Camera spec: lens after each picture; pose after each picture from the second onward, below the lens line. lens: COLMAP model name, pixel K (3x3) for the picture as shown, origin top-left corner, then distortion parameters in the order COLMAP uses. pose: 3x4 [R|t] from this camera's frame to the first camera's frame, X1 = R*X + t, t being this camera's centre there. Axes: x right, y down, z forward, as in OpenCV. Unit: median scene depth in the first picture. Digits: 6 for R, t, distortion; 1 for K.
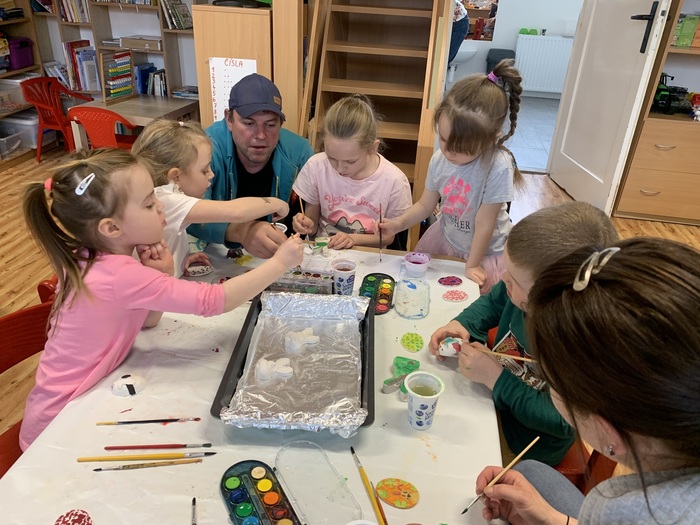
lens RADIAL K [[545.8, 0, 349.3], [0, 545.8, 263.0], [0, 0, 1]] dist [0.006646, -0.001710]
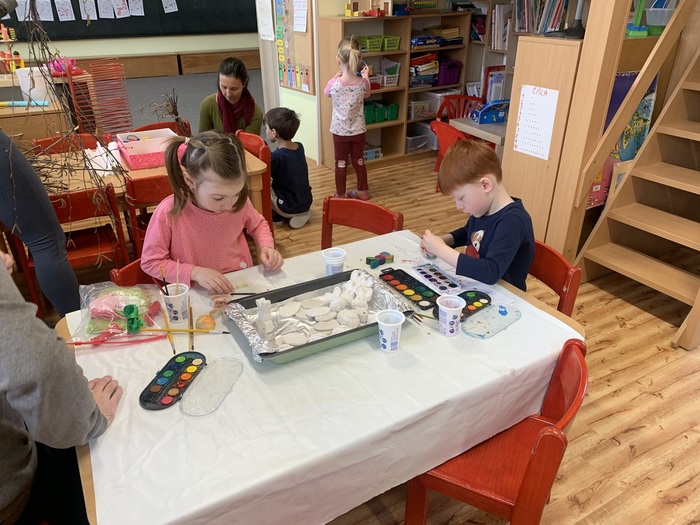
lens RADIAL K [[545.8, 0, 349.3], [0, 545.8, 266.9], [0, 0, 1]] dist [0.006646, -0.001710]
pose [[0.635492, 0.308955, -0.707599, 0.265976], [-0.336180, 0.935740, 0.106646, -0.033148], [0.695078, 0.170108, 0.698520, 0.063911]]
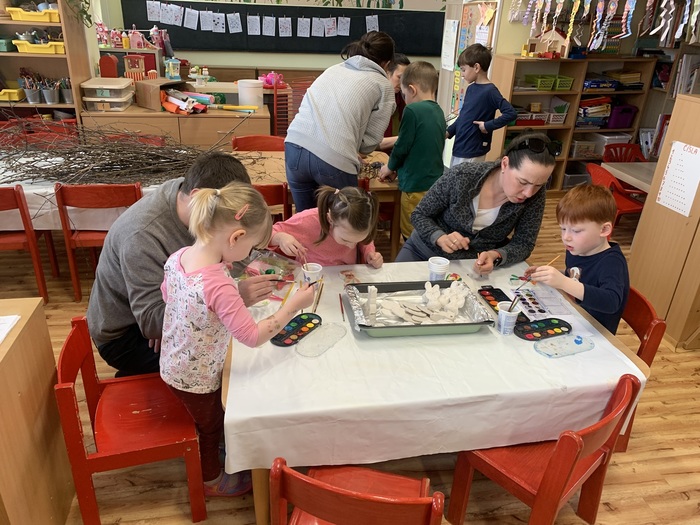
lens RADIAL K [[545.8, 0, 343.9], [0, 545.8, 257.3], [0, 0, 1]] dist [0.006646, -0.001710]
pose [[0.337431, 0.367263, -0.866752, 0.372458], [-0.463895, 0.866063, 0.186375, -0.053346], [0.819110, 0.339194, 0.462608, 0.034594]]
